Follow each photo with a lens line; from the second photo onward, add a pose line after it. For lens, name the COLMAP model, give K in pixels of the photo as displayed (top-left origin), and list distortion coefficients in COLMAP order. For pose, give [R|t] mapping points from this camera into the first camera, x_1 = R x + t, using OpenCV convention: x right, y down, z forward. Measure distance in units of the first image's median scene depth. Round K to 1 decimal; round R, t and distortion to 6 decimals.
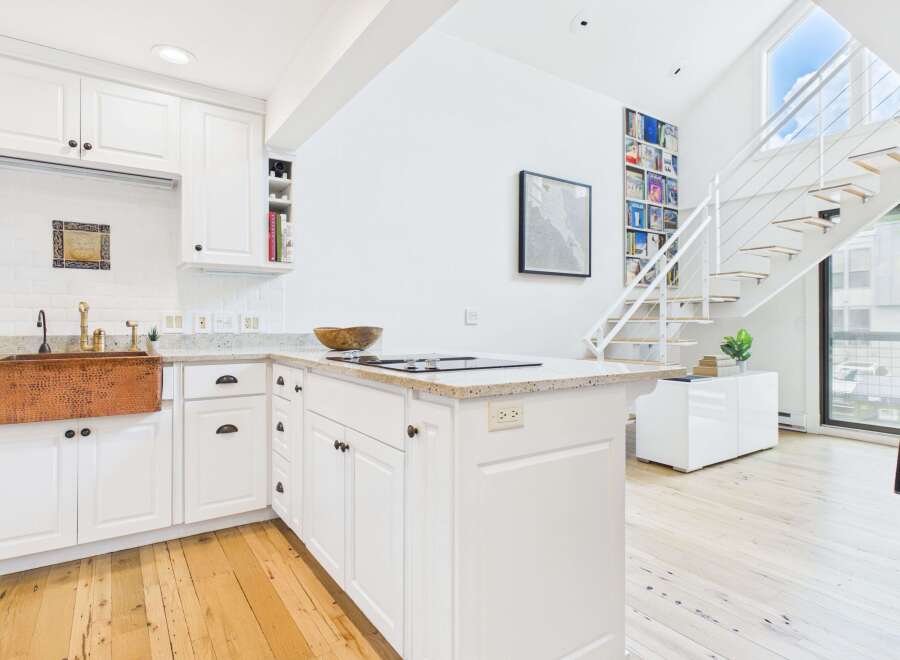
lens RADIAL K [[500.9, 0, 448.0], [0, 500.9, 318.0], [0, 0, 1]] dist [0.001135, 0.000338]
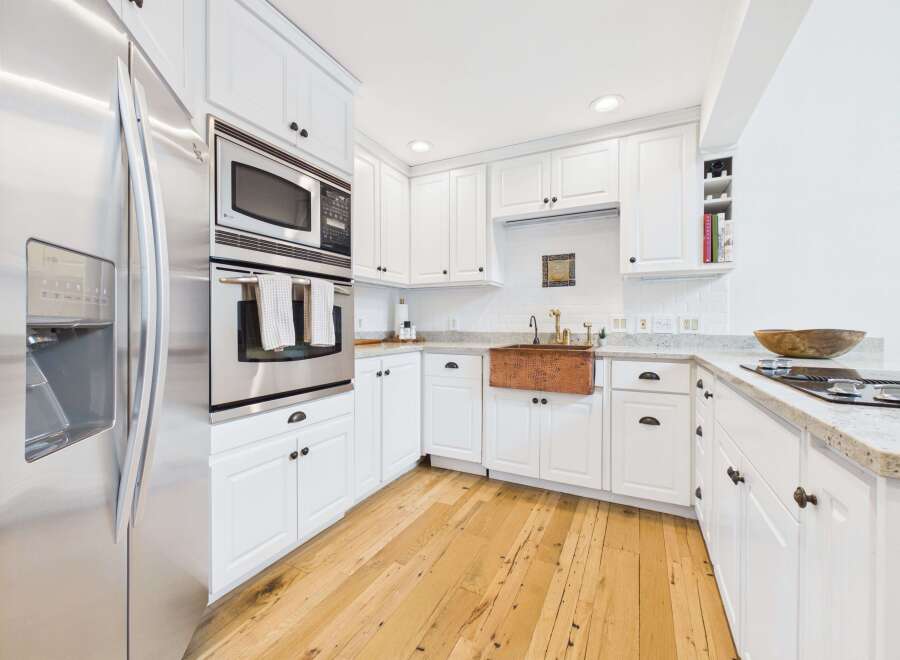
lens RADIAL K [[378.8, 0, 447.0], [0, 378.8, 324.7], [0, 0, 1]] dist [-0.000167, -0.000145]
pose [[0.489060, 0.001654, -0.872249, 0.064520], [0.006771, 0.999961, 0.005692, 0.002875], [0.872224, -0.008689, 0.489029, 0.202768]]
